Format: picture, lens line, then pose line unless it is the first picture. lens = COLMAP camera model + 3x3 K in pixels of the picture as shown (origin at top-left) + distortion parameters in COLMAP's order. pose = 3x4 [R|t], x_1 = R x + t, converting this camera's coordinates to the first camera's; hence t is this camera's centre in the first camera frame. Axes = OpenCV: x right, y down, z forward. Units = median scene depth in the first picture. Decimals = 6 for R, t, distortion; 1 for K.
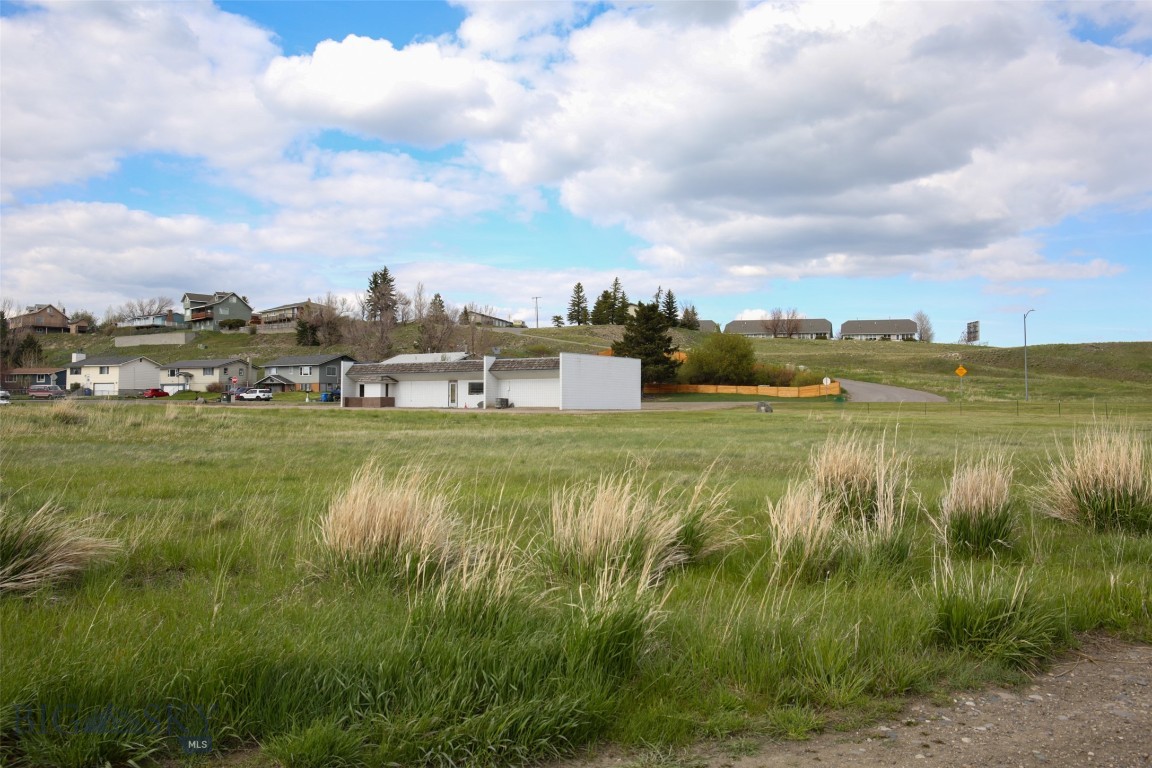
lens RADIAL K [[980.0, 0, 565.5], [0, 980.0, 377.5], [0, 0, 1]] dist [-0.075468, 0.087845]
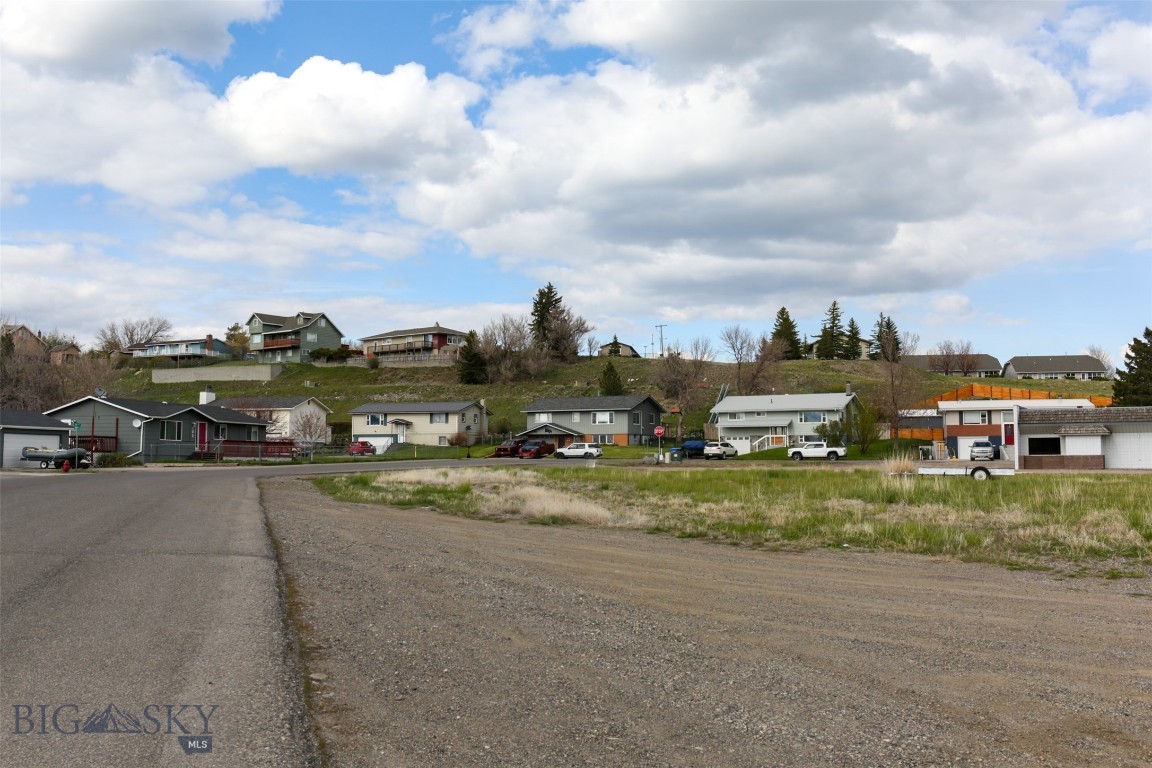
lens RADIAL K [[1168.0, 0, 575.0], [0, 1168.0, 384.8], [0, 0, 1]] dist [0.017224, 0.000000]
pose [[0.993798, 0.004716, 0.111104, -0.266193], [-0.001208, 0.999499, -0.031622, -0.002573], [-0.111198, 0.031291, 0.993306, 0.070615]]
